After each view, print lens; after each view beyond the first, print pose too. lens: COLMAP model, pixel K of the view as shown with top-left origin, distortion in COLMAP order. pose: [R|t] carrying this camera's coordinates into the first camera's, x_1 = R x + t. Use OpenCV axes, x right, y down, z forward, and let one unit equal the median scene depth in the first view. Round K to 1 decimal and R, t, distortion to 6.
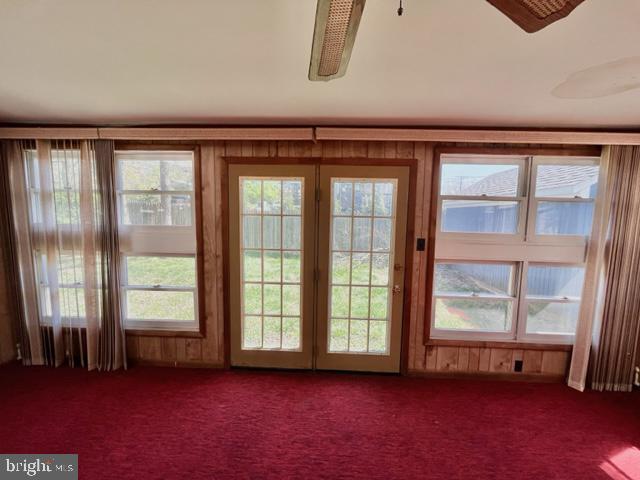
lens RADIAL K [[258.8, 0, 319.2], [0, 258.8, 241.6], [0, 0, 1]] dist [-0.004266, 0.000054]
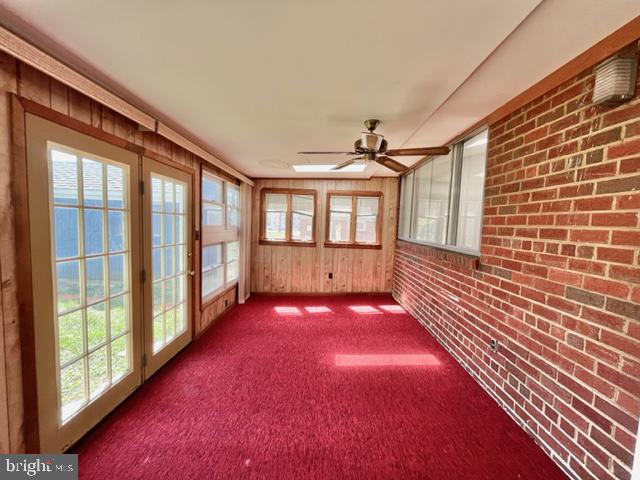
lens RADIAL K [[258.8, 0, 324.5], [0, 258.8, 241.0], [0, 0, 1]] dist [-0.004266, 0.000054]
pose [[-0.038554, -0.082826, 0.995818, -0.934147], [0.062924, 0.994380, 0.085143, -0.031321], [-0.997273, 0.065943, -0.033125, 0.391997]]
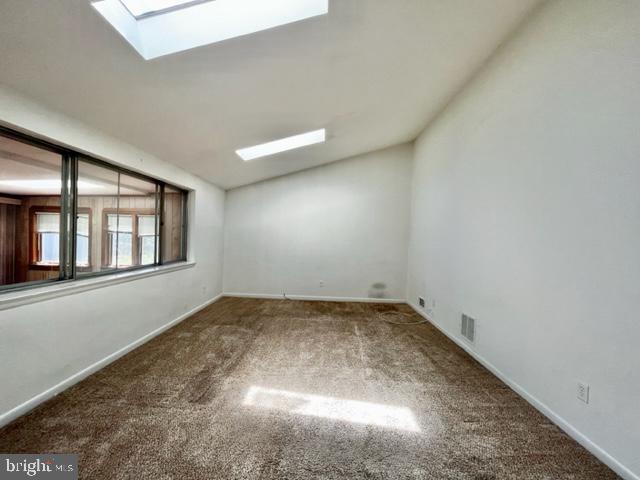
lens RADIAL K [[258.8, 0, 318.9], [0, 258.8, 240.7], [0, 0, 1]] dist [-0.004266, 0.000054]
pose [[-0.025348, -0.021292, 0.999452, -0.720321], [0.073543, 0.997024, 0.023106, 0.051463], [-0.996970, 0.074088, -0.023707, -1.288126]]
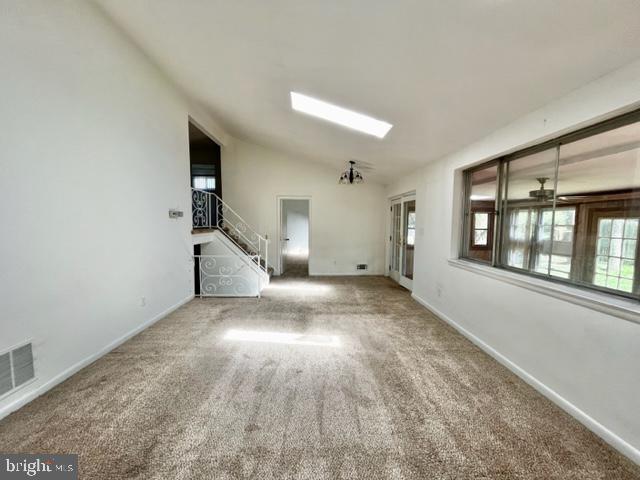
lens RADIAL K [[258.8, 0, 322.0], [0, 258.8, 241.6], [0, 0, 1]] dist [-0.004266, 0.000054]
pose [[0.101859, 0.061460, -0.992898, 1.435791], [-0.115849, 0.992032, 0.049522, 0.075243], [0.988030, 0.109983, 0.108168, -1.279528]]
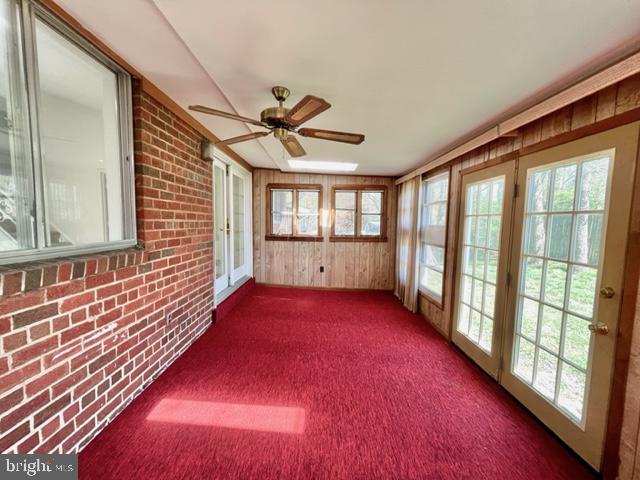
lens RADIAL K [[258.8, 0, 323.7], [0, 258.8, 242.0], [0, 0, 1]] dist [-0.004266, 0.000054]
pose [[0.059261, 0.062943, -0.996256, 0.856929], [-0.116737, 0.991599, 0.055705, 0.024788], [0.991393, 0.112999, 0.066111, 0.287121]]
